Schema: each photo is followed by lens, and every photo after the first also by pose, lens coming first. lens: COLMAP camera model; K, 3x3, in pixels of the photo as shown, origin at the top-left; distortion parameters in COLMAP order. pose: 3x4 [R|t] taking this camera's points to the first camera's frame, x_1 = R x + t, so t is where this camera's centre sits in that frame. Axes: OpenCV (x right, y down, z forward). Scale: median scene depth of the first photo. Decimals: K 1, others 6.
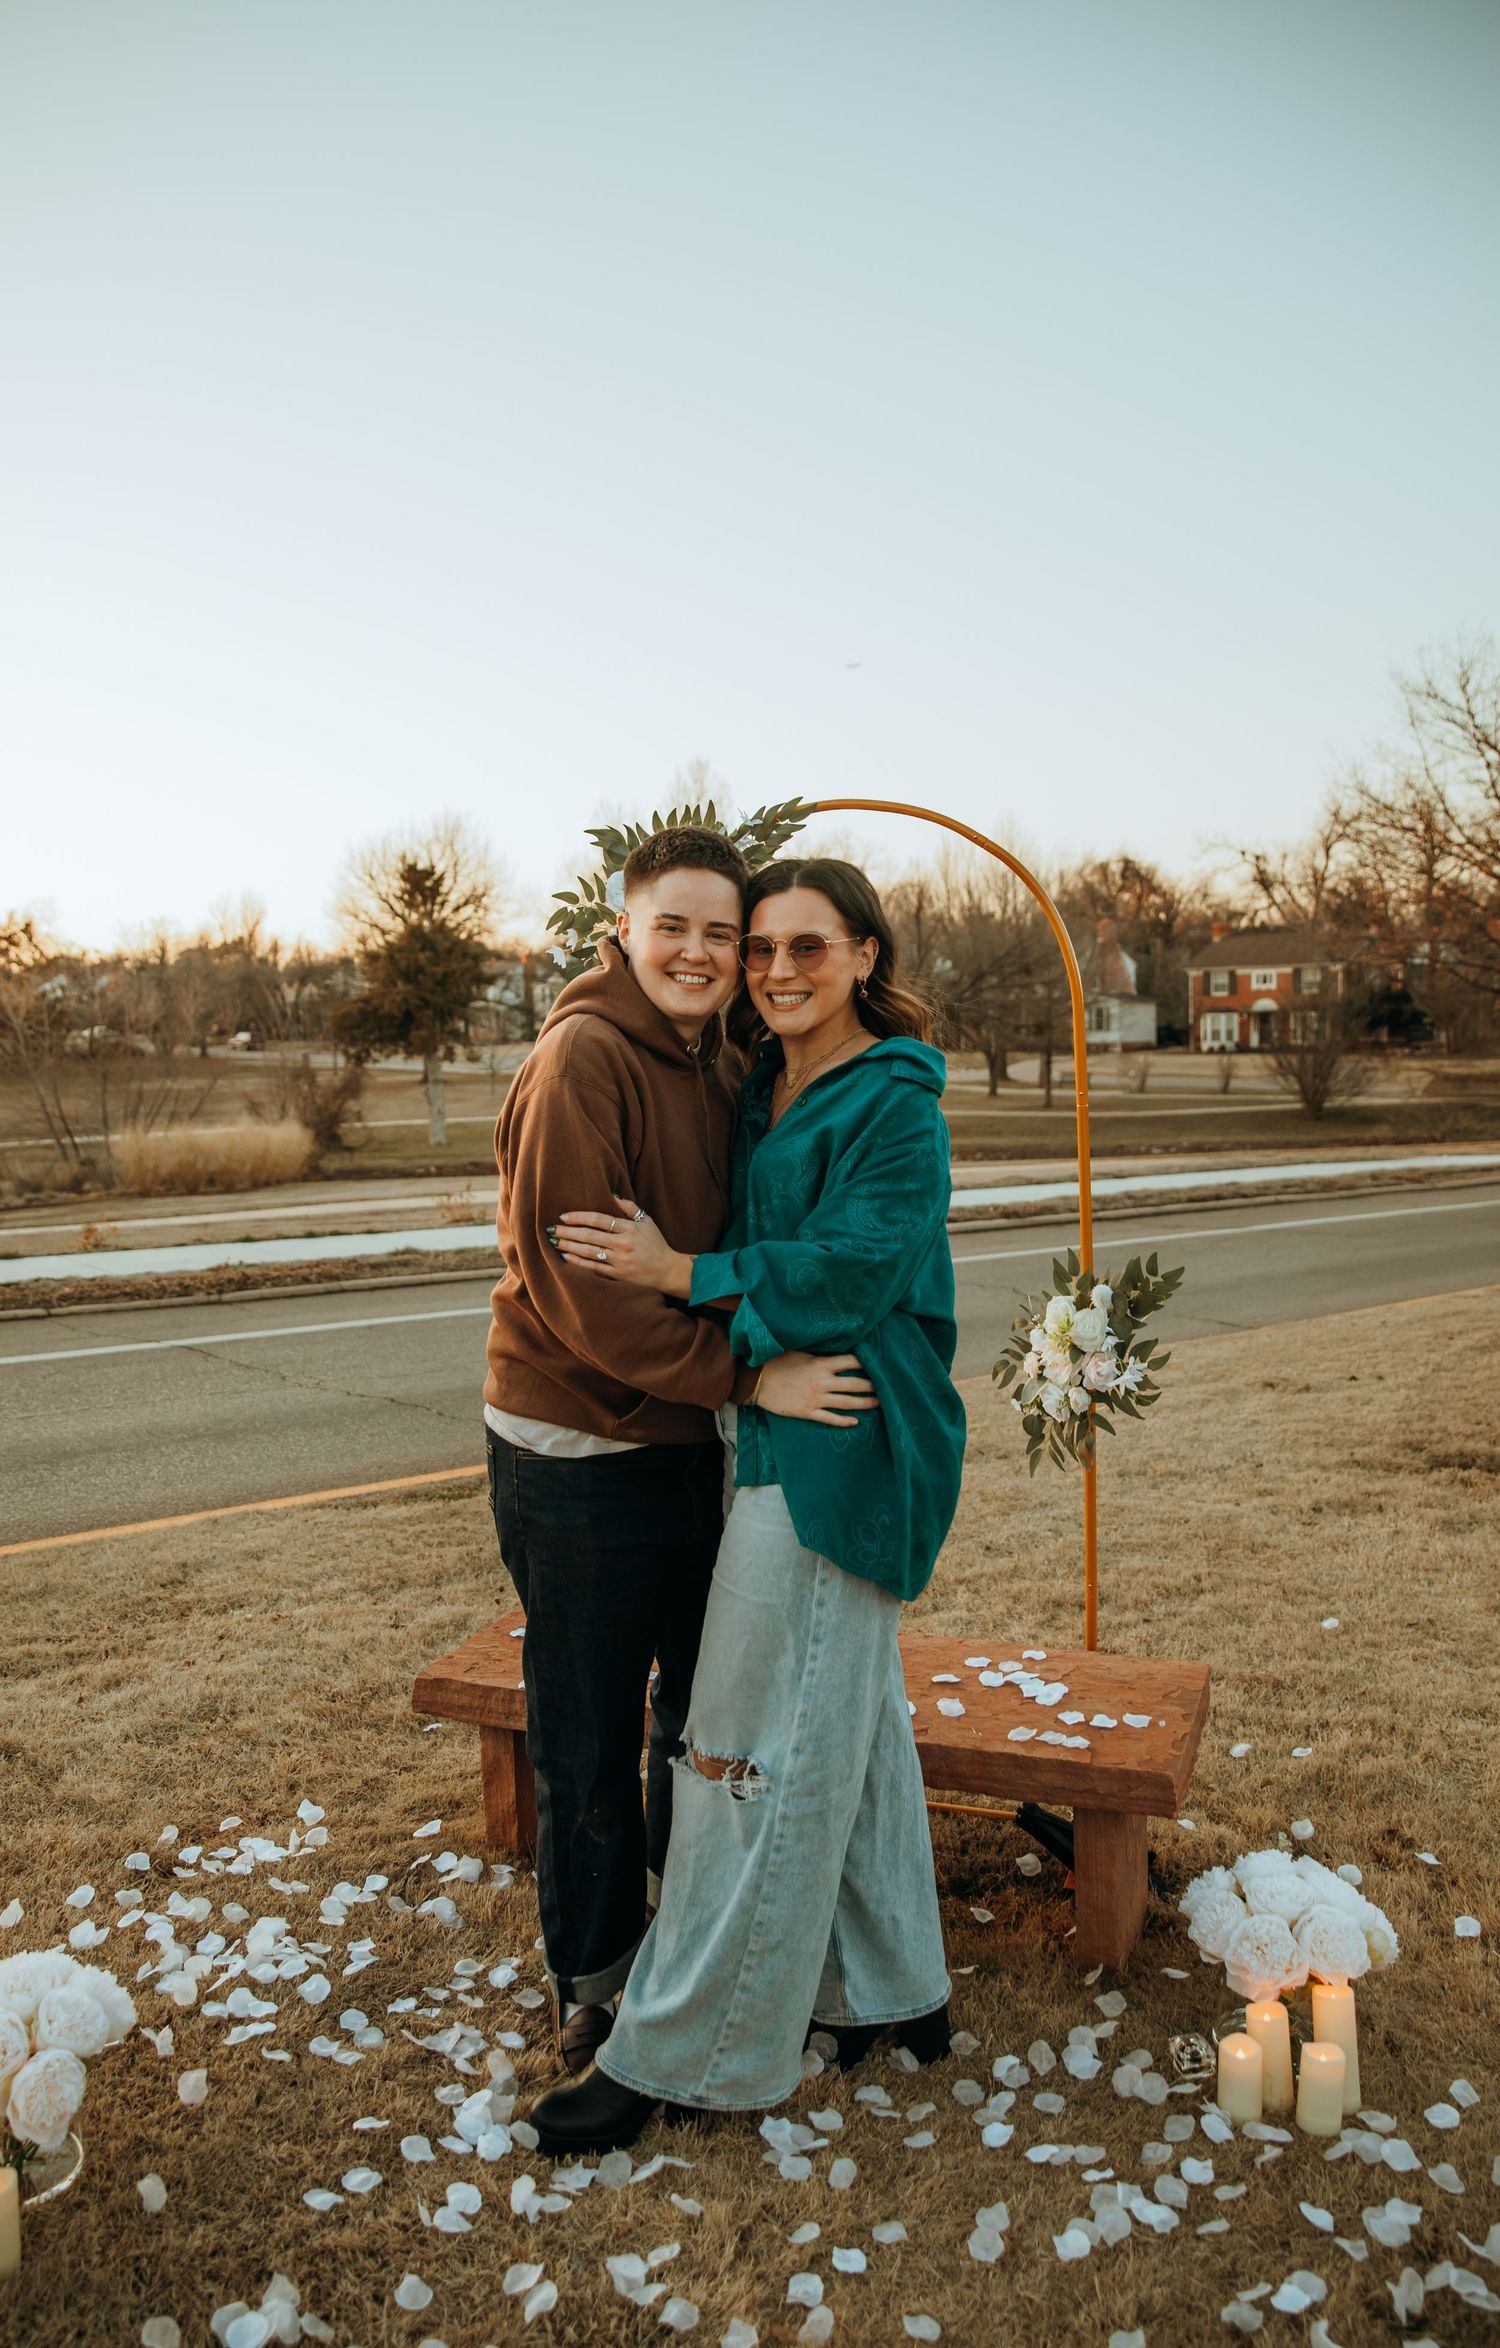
lens RADIAL K [[1966.0, 0, 750.0], [0, 1966.0, 1174.0], [0, 0, 1]] dist [-0.053047, 0.002058]
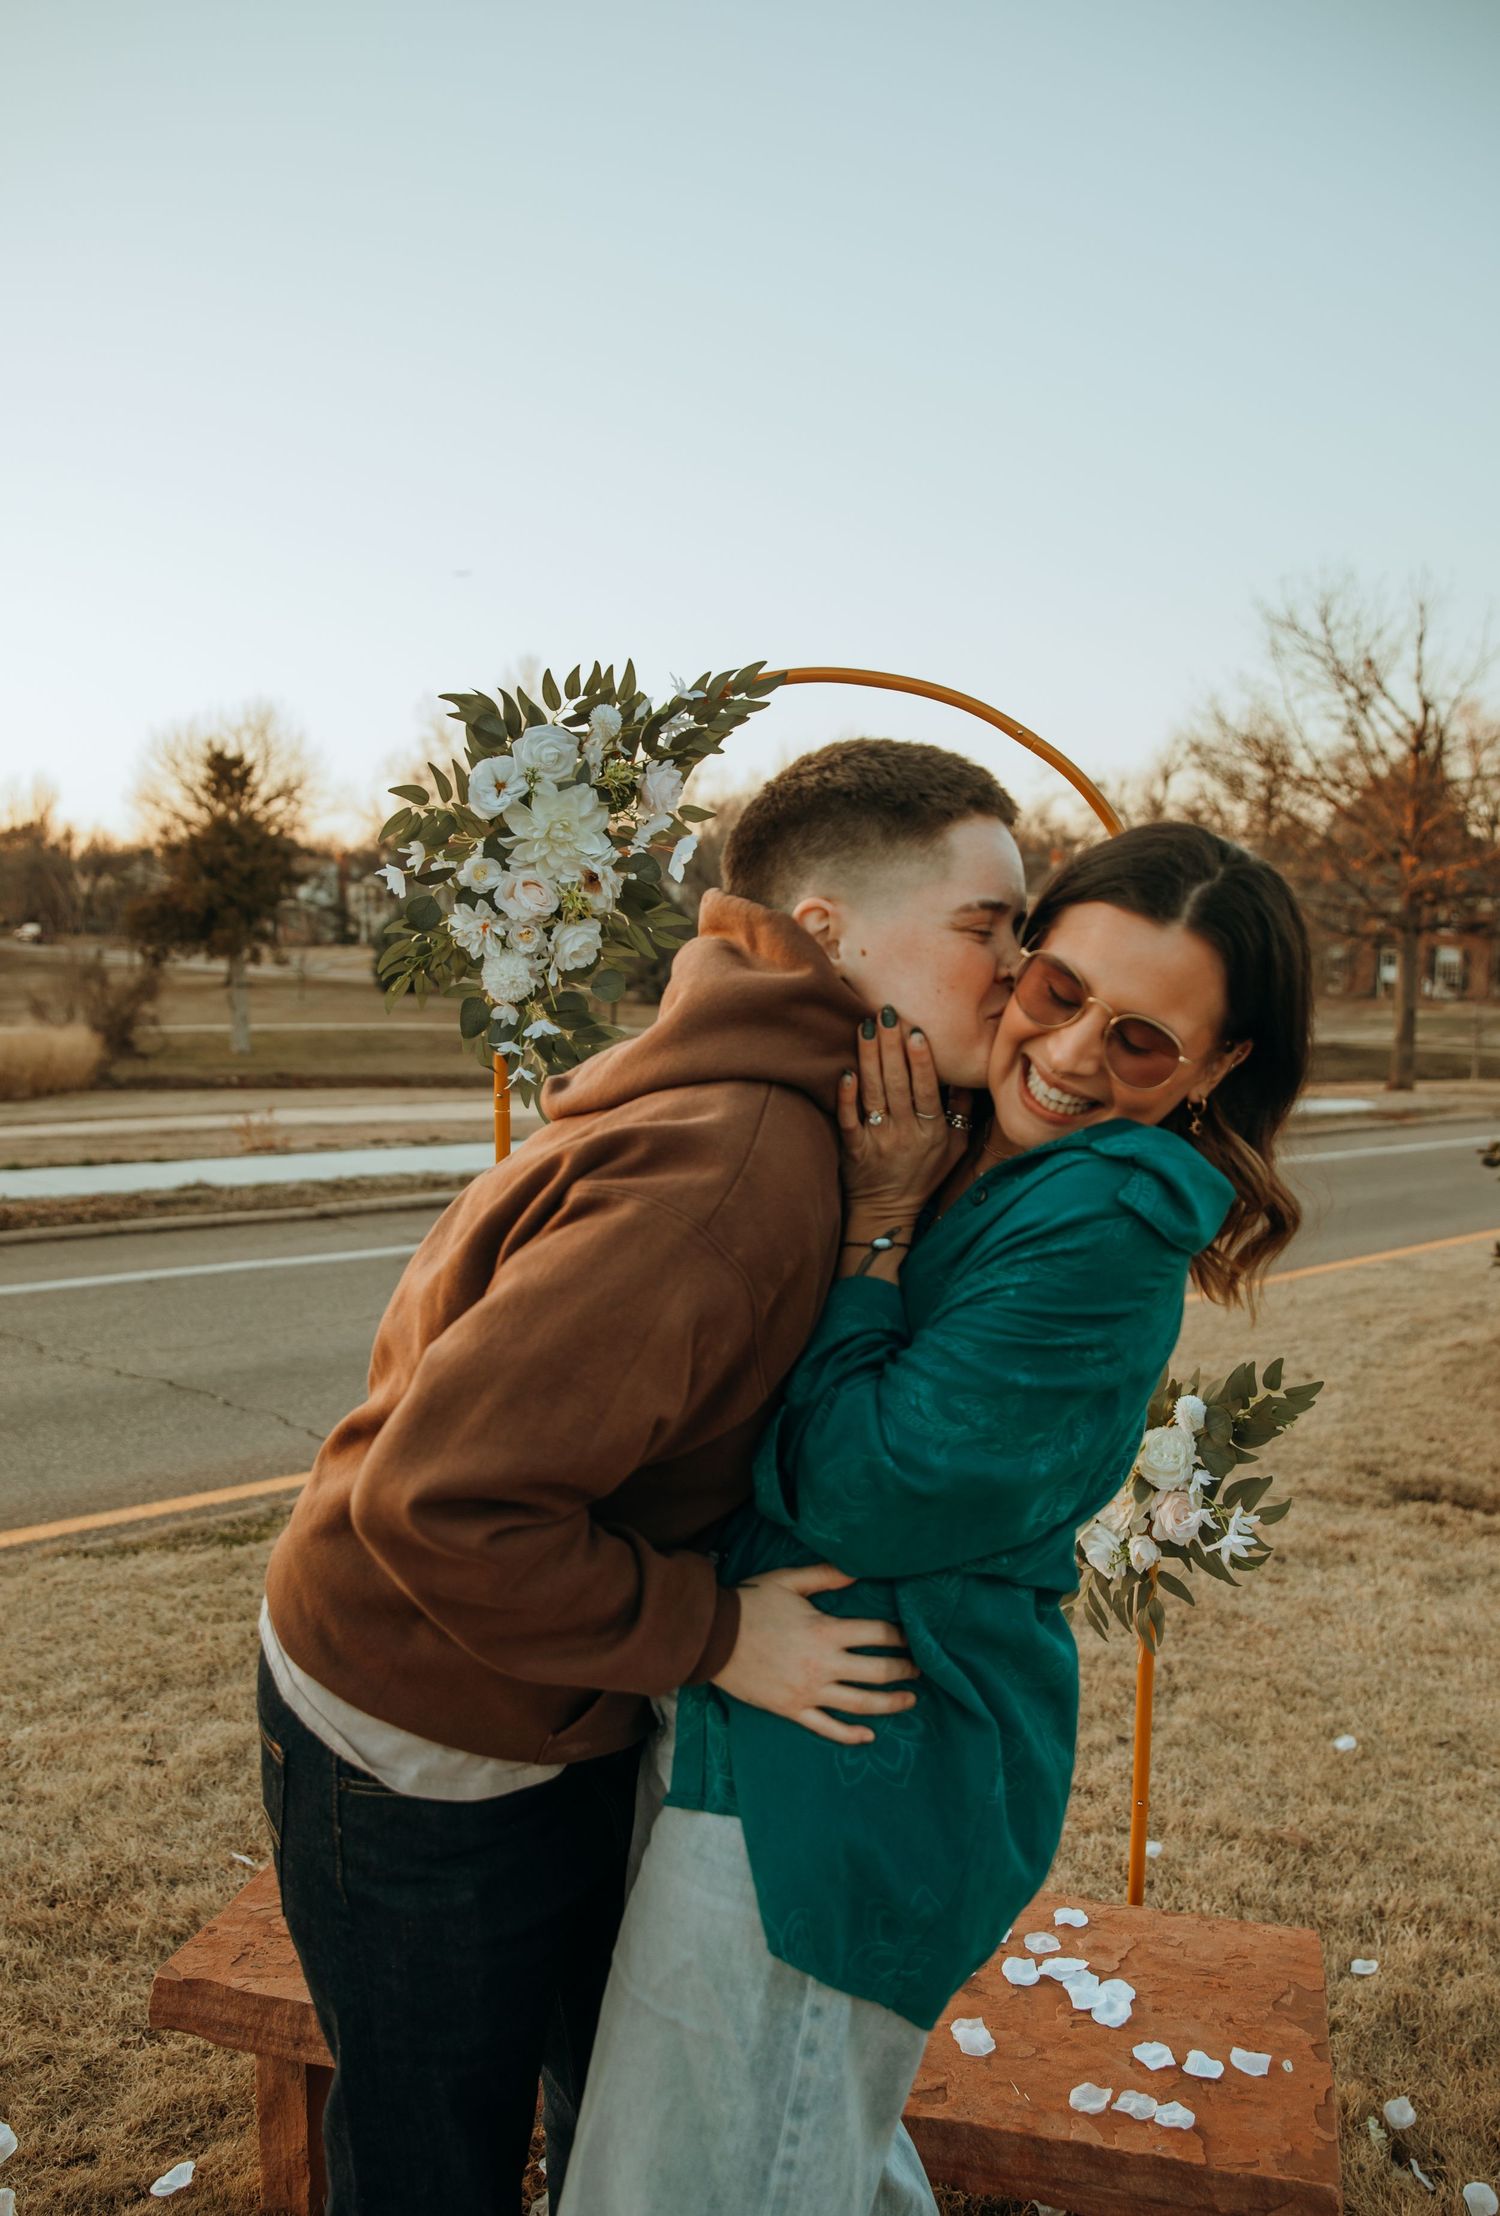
lens RADIAL K [[1776.9, 0, 750.0], [0, 1776.9, 1108.0], [0, 0, 1]] dist [-0.068947, 0.053950]
pose [[0.992730, 0.025093, 0.117722, -0.030322], [-0.028495, 0.999221, 0.027301, -0.034929], [-0.116945, -0.030457, 0.992671, 0.250064]]
